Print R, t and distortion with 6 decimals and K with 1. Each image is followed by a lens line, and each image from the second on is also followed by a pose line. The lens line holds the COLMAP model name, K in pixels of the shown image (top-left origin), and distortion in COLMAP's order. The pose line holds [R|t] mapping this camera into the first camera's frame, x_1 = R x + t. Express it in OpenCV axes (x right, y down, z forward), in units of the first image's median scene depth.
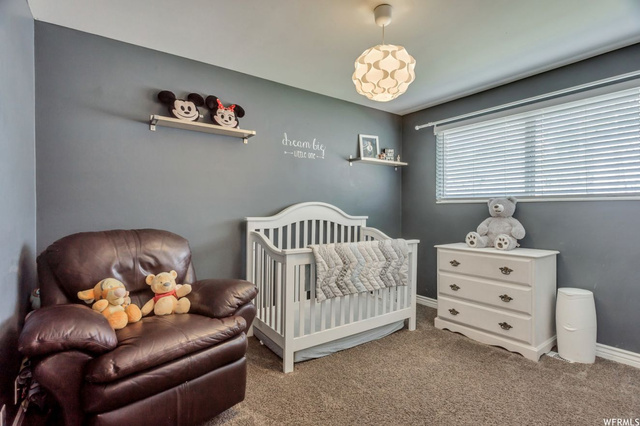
lens RADIAL K [[301.7, 0, 317.3], [0, 301.7, 210.1], [0, 0, 1]] dist [-0.001117, -0.000271]
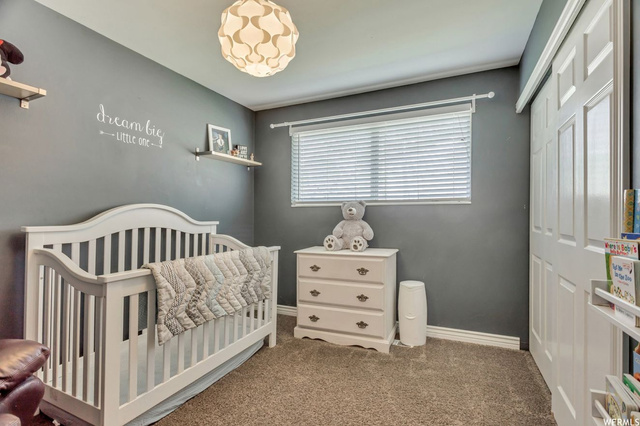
lens RADIAL K [[301.7, 0, 317.3], [0, 301.7, 210.1], [0, 0, 1]] dist [-0.001117, -0.000271]
pose [[0.862488, -0.000129, 0.506078, -0.031193], [0.007854, 0.999883, -0.013130, 0.002243], [-0.506017, 0.015299, 0.862388, 0.164297]]
